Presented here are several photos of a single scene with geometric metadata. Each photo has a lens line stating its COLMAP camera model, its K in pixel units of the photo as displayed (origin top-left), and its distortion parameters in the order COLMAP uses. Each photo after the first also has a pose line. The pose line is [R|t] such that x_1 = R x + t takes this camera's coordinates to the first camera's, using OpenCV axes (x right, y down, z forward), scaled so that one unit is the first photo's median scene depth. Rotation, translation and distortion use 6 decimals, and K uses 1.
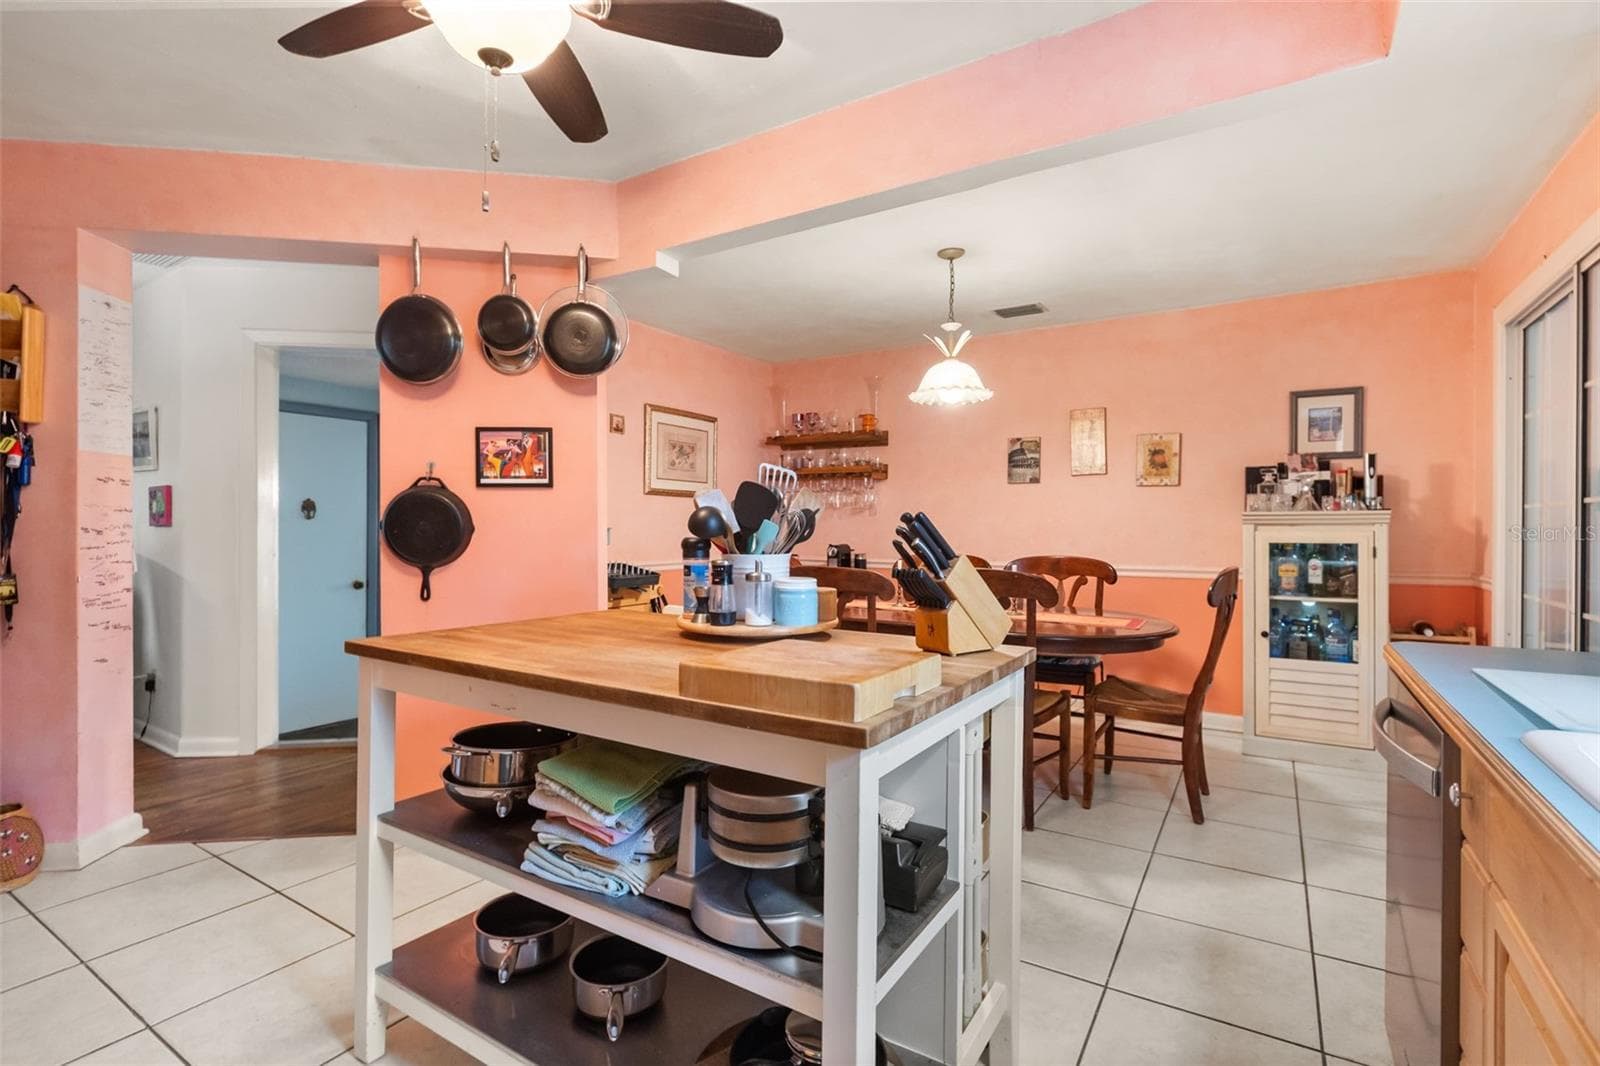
lens RADIAL K [[735.8, 0, 799.0], [0, 735.8, 527.2], [0, 0, 1]] dist [0.002117, 0.001807]
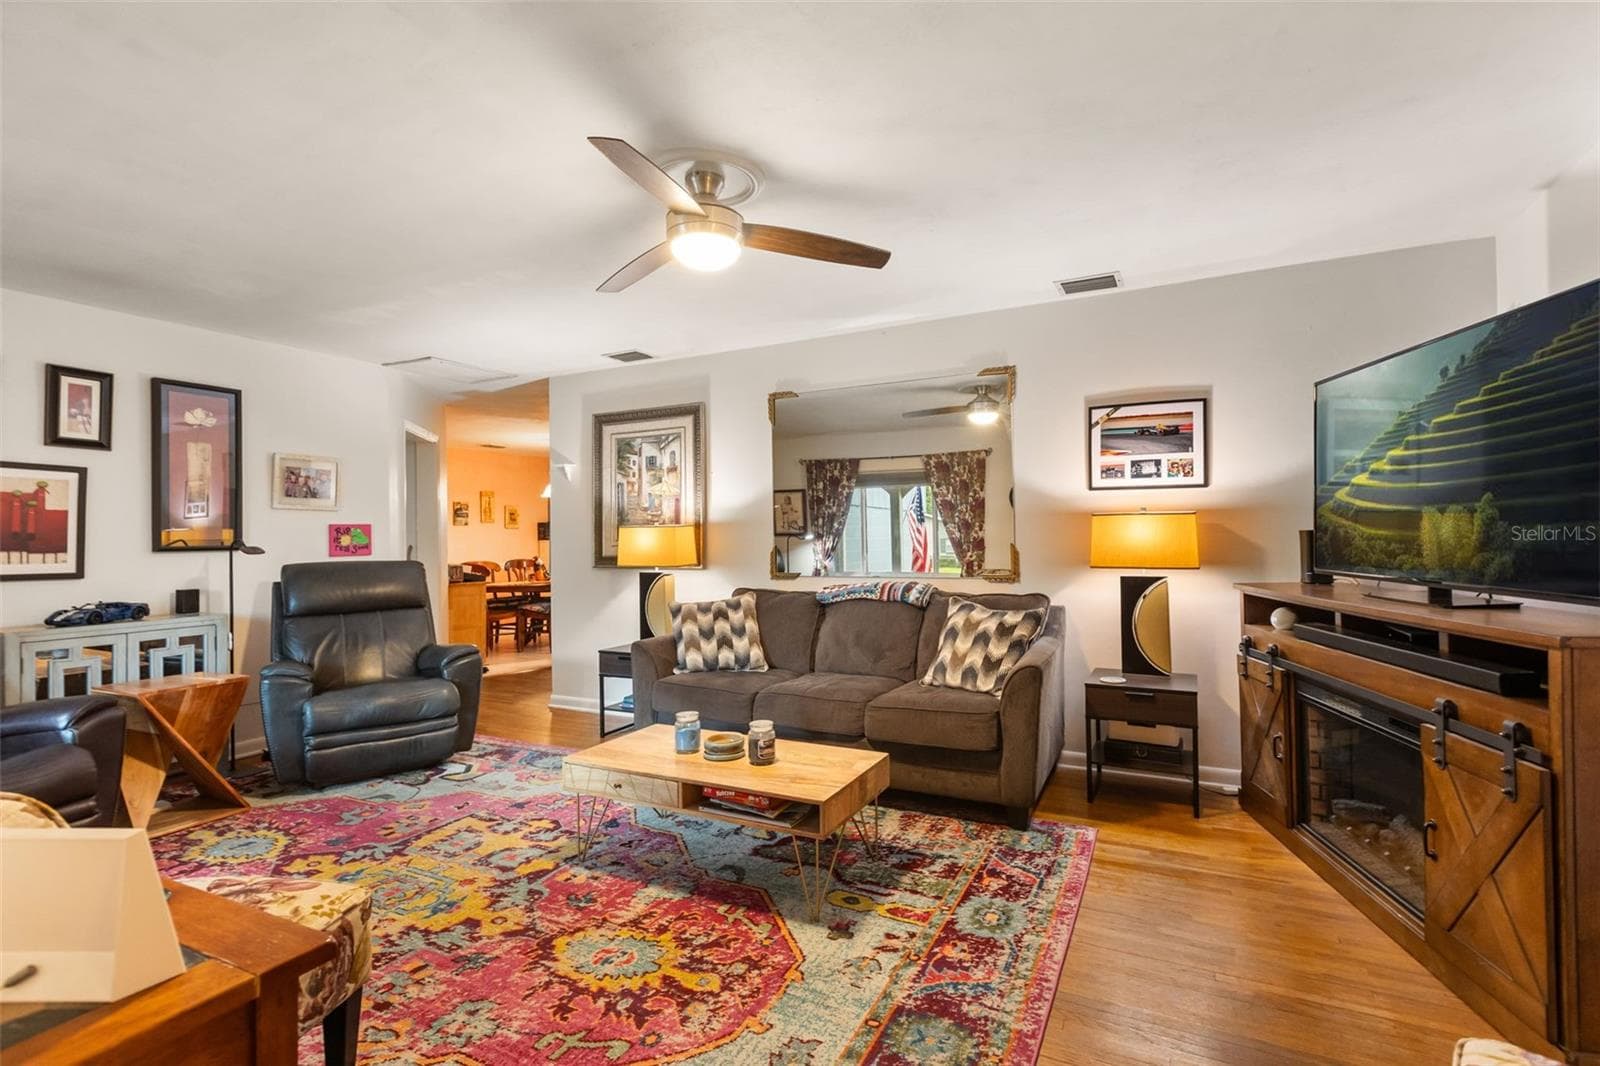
lens RADIAL K [[735.8, 0, 815.7], [0, 735.8, 534.6], [0, 0, 1]] dist [0.002117, 0.001807]
pose [[-0.089449, 0.000879, 0.995991, -2.087595], [0.017384, 0.999849, 0.000679, -0.024743], [-0.995840, 0.017375, -0.089450, 0.286339]]
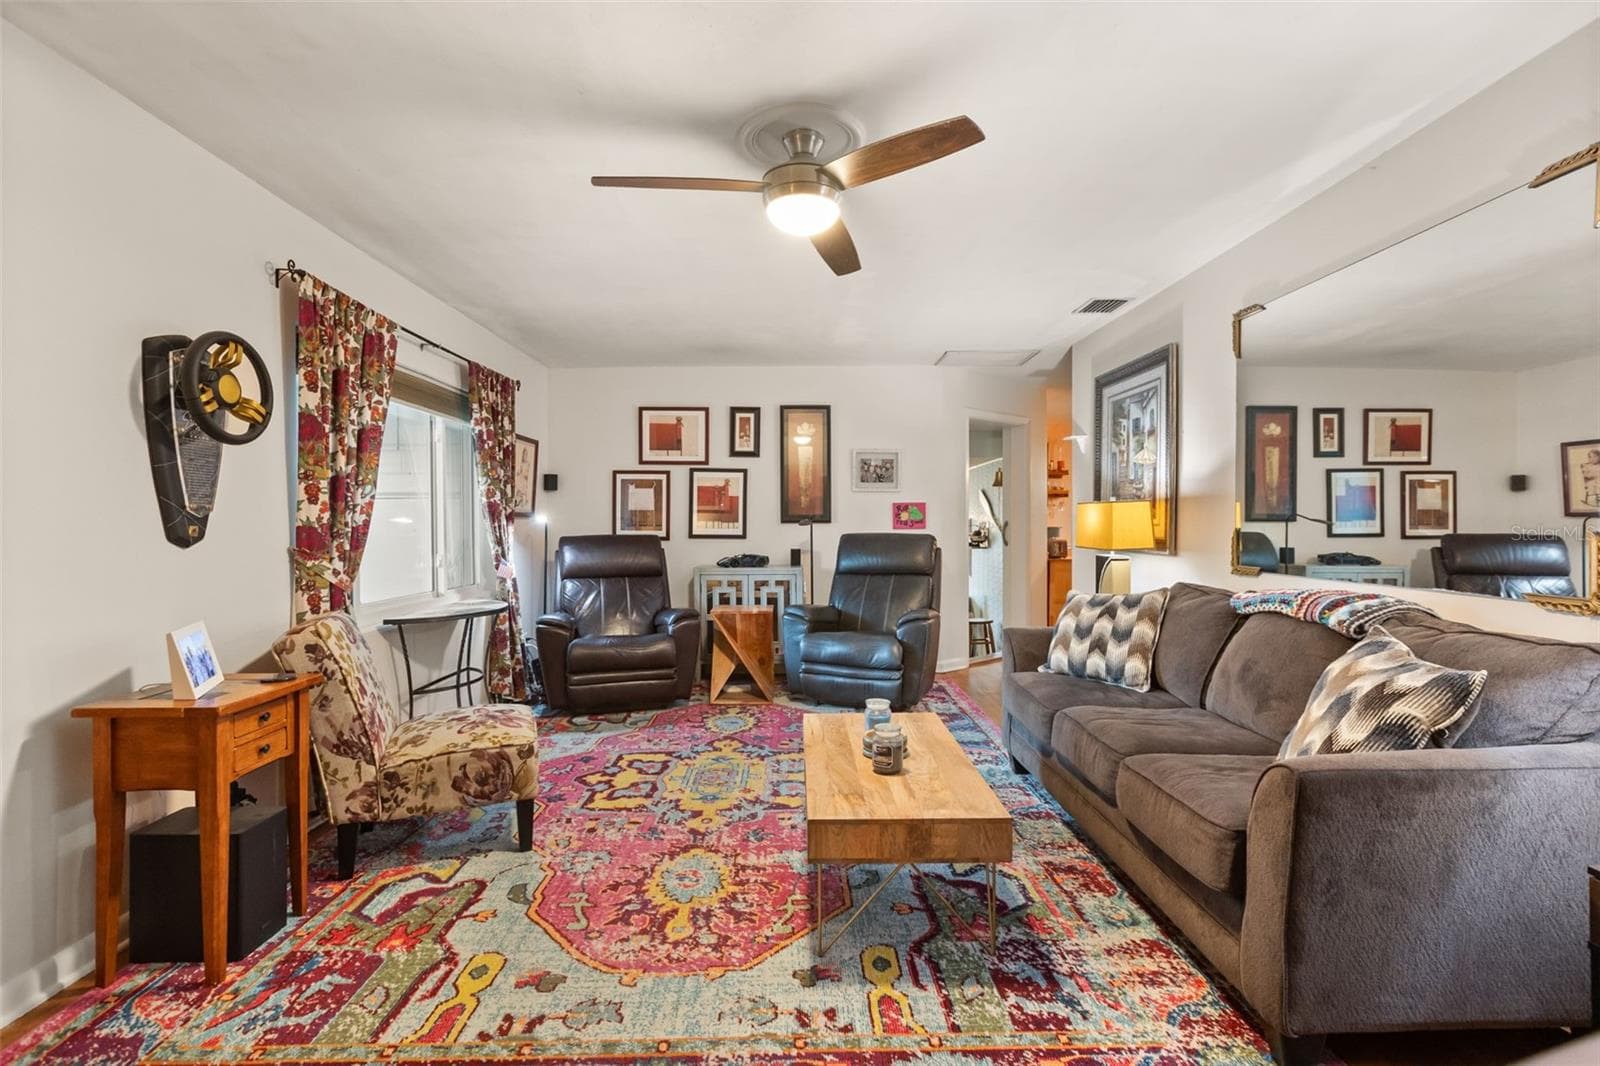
lens RADIAL K [[735.8, 0, 805.0], [0, 735.8, 536.9], [0, 0, 1]] dist [0.002117, 0.001807]
pose [[0.840378, -0.017459, 0.541719, -1.784769], [0.007510, 0.999760, 0.020571, -0.017952], [-0.541948, -0.013219, 0.840308, -0.182568]]
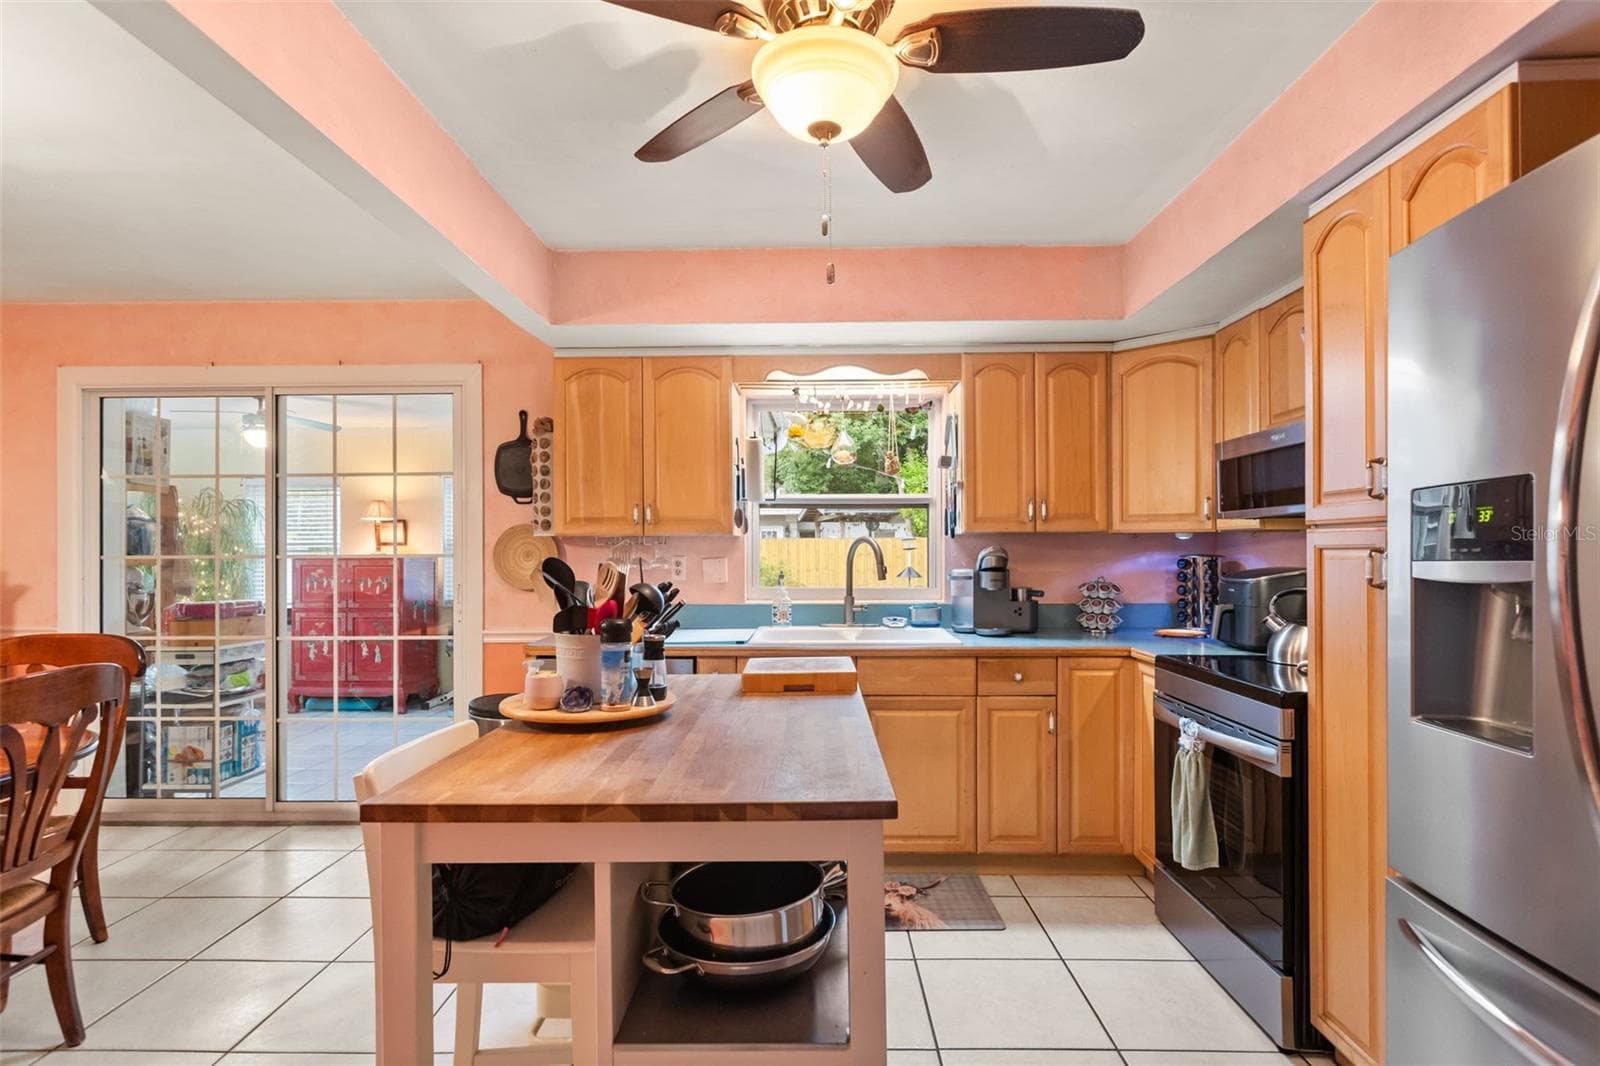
lens RADIAL K [[805.6, 0, 784.3], [0, 805.6, 548.3], [0, 0, 1]] dist [0.013288, -0.001073]
pose [[-0.500863, -0.000374, 0.865526, -0.467574], [0.006154, 0.999973, 0.003993, -0.031824], [-0.865504, 0.007326, -0.500848, 0.569520]]
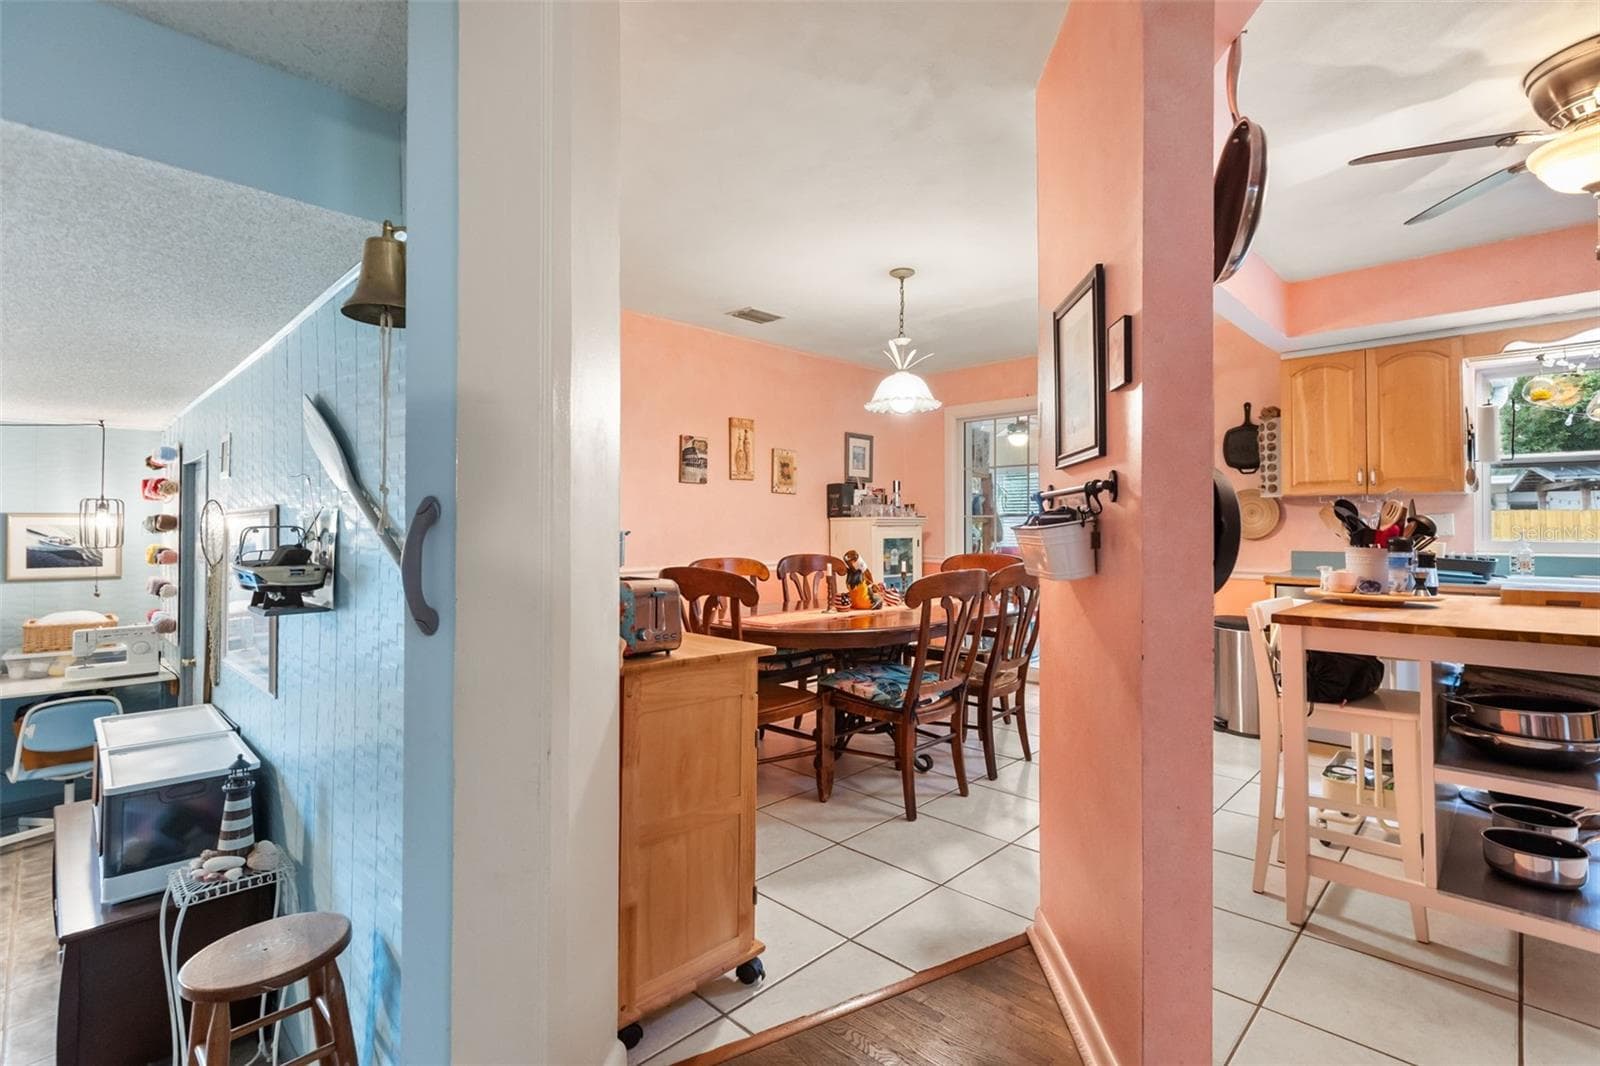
lens RADIAL K [[735.8, 0, 819.0], [0, 735.8, 515.5], [0, 0, 1]] dist [0.002117, 0.001807]
pose [[0.202437, 0.013846, 0.979197, -0.737402], [0.003064, 0.999886, -0.014772, -0.002837], [-0.979290, 0.005990, 0.202372, 0.775956]]
